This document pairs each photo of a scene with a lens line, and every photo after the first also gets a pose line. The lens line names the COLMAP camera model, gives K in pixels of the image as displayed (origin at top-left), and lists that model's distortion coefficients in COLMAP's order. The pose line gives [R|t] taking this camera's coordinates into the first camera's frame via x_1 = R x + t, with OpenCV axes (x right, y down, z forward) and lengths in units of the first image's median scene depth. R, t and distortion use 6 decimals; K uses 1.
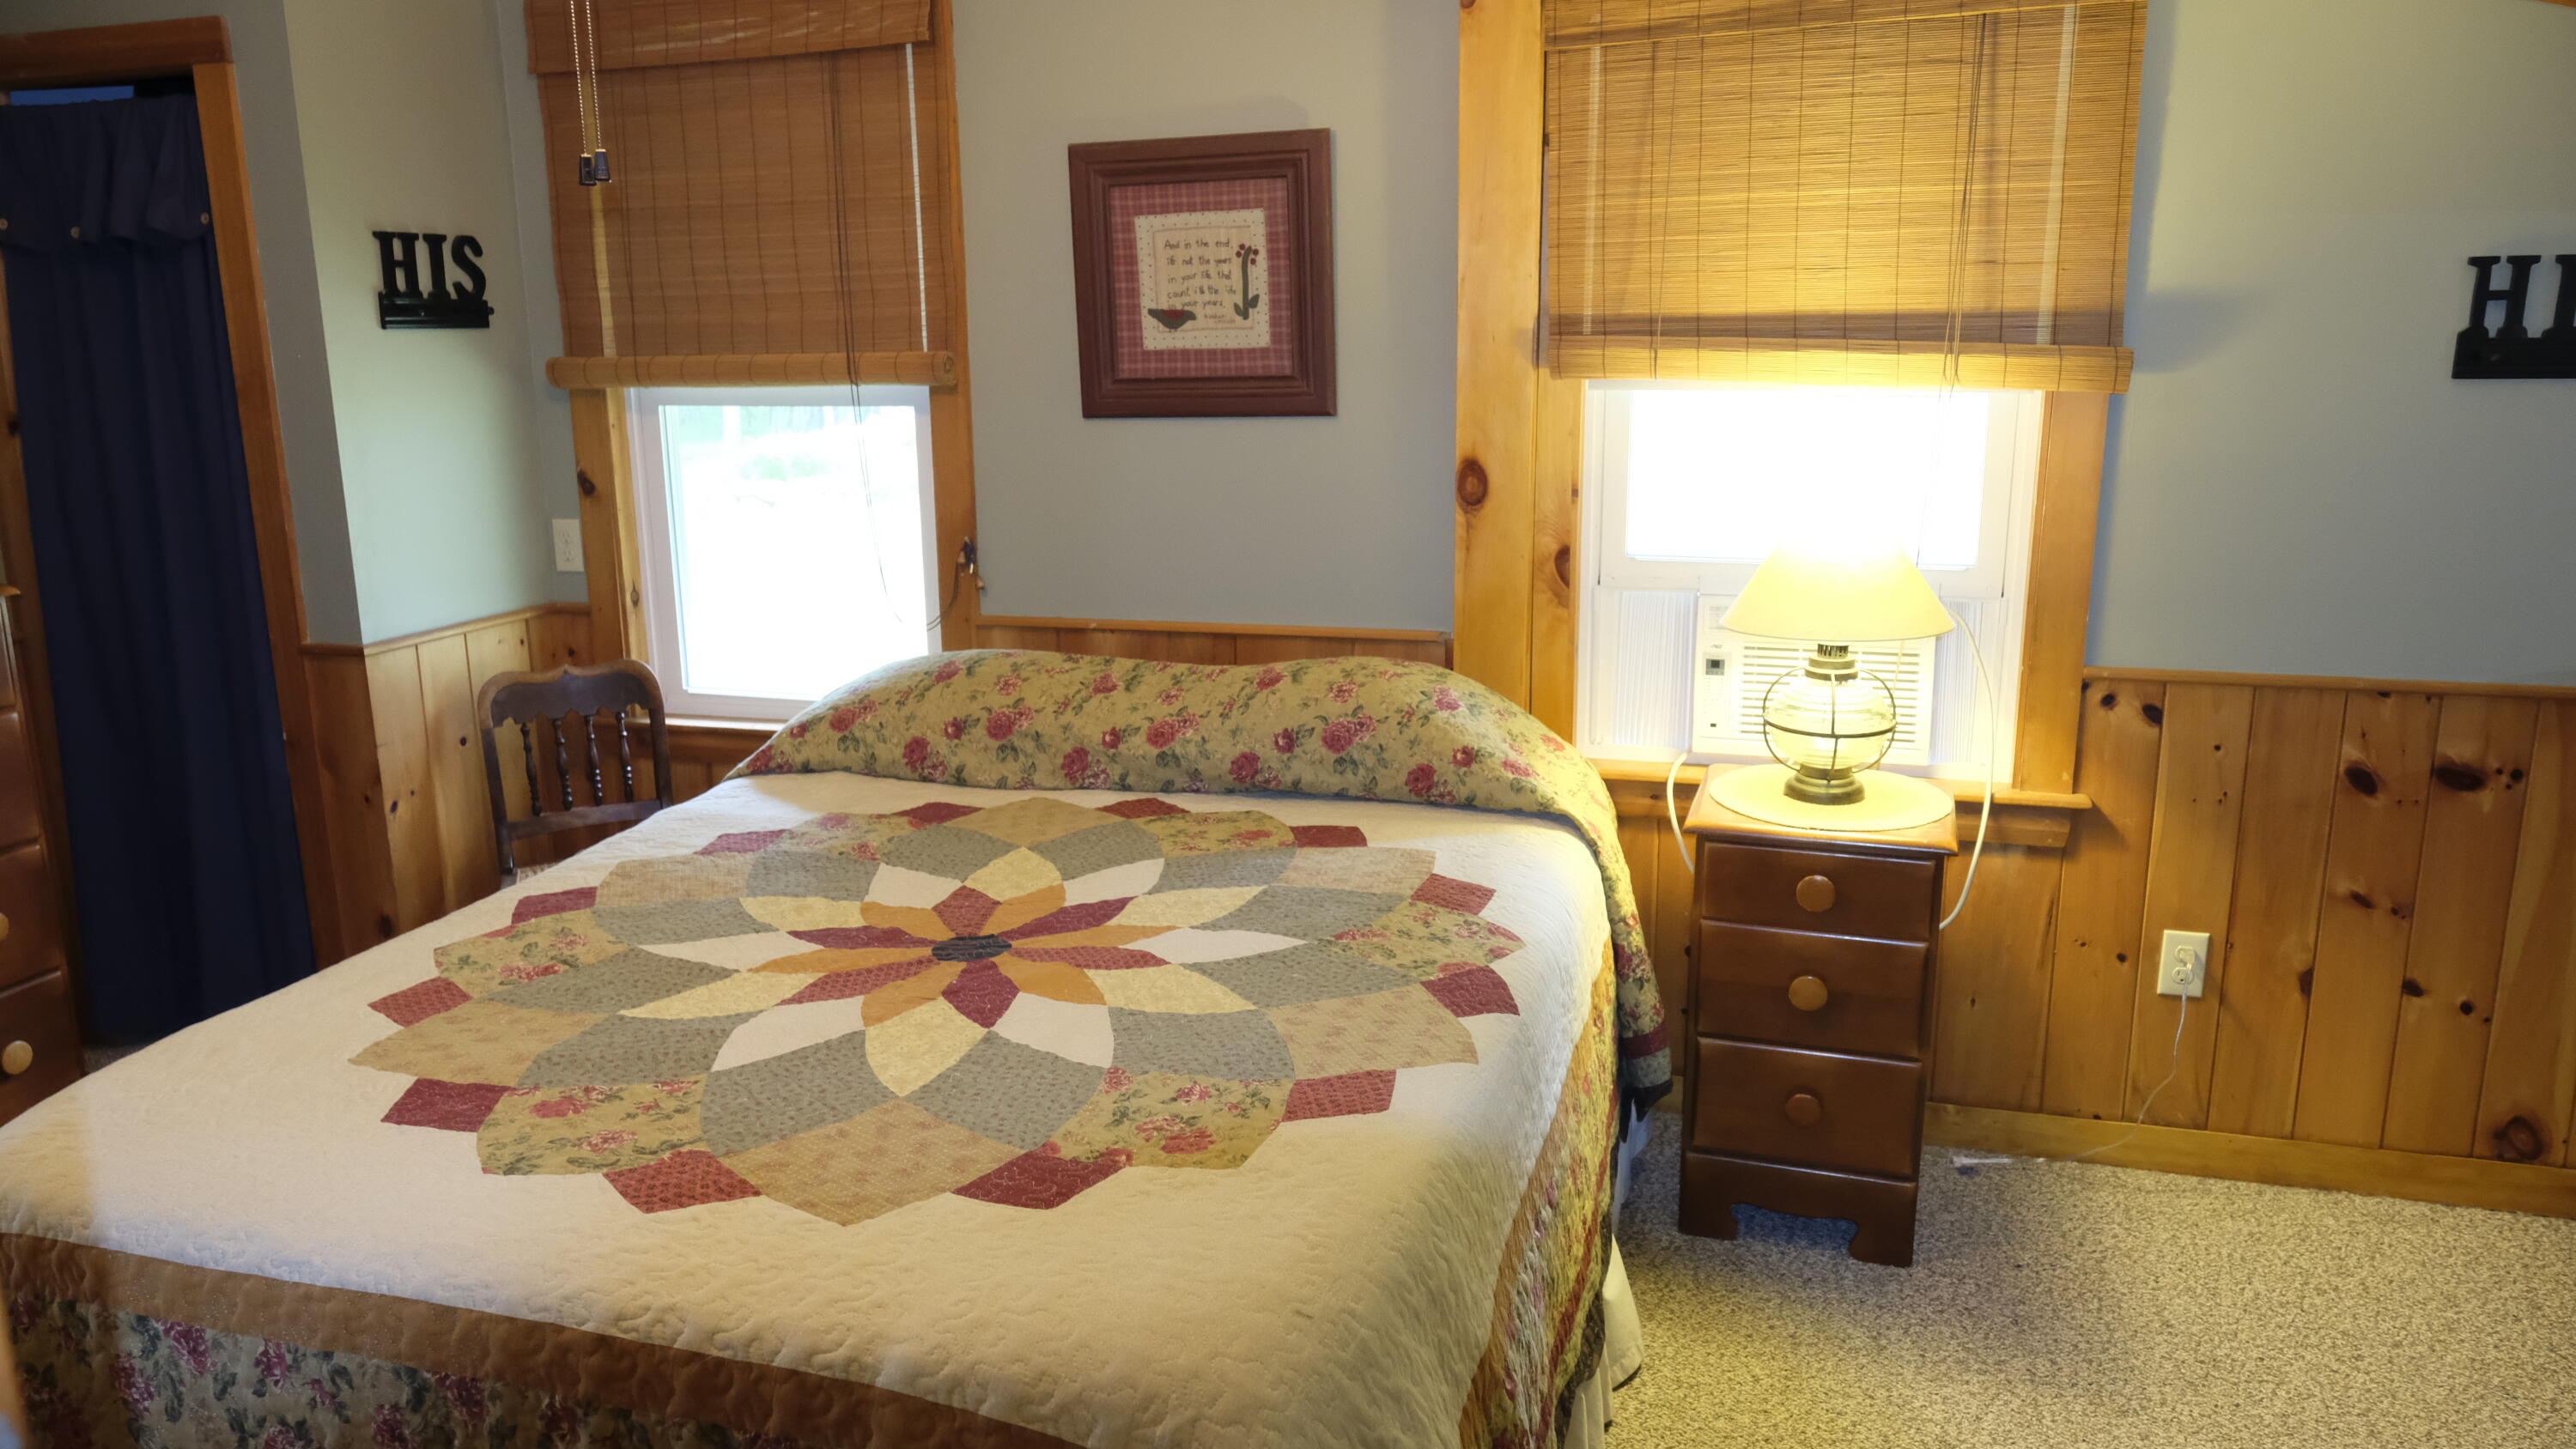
lens RADIAL K [[1763.1, 0, 1284.6], [0, 1763.1, 719.8], [0, 0, 1]] dist [-0.034137, 0.028707]
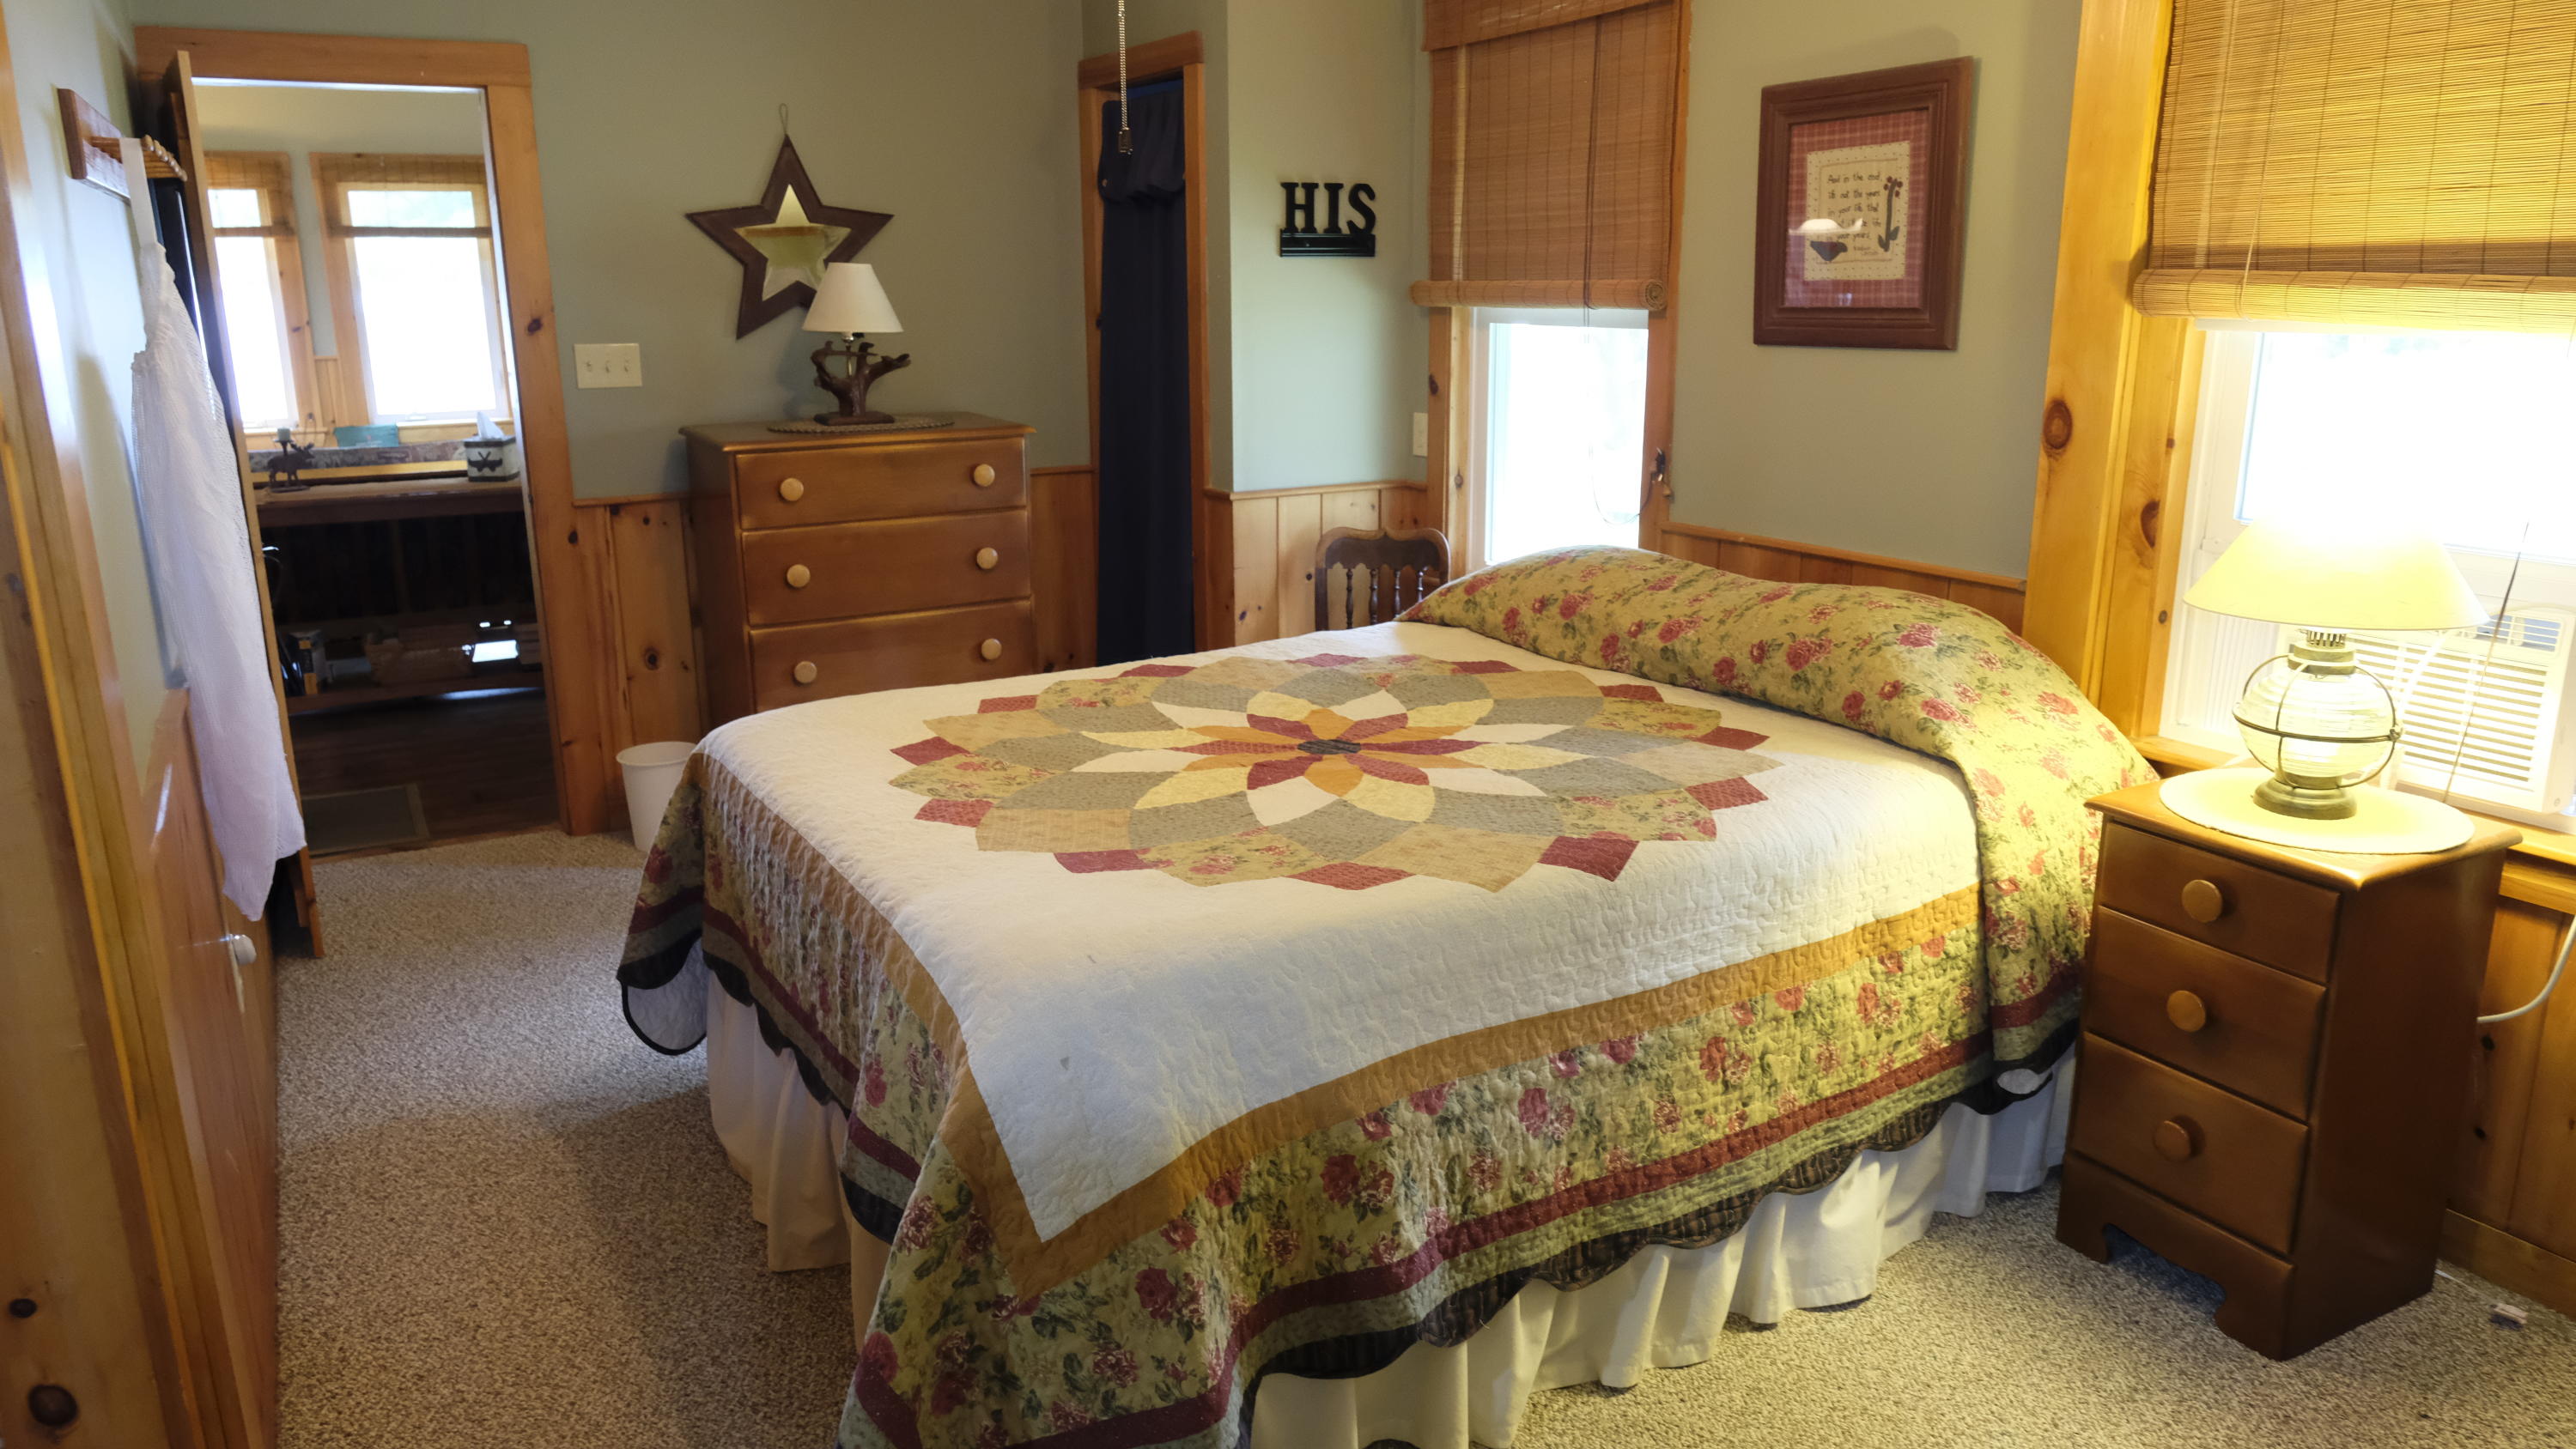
lens RADIAL K [[1763.1, 0, 1292.1], [0, 1763.1, 735.3], [0, 0, 1]] dist [-0.034137, 0.028707]
pose [[0.727504, 0.181230, -0.661735, 0.486156], [-0.154012, 0.983006, 0.099898, -0.001080], [0.668594, 0.029239, 0.743053, 0.027643]]
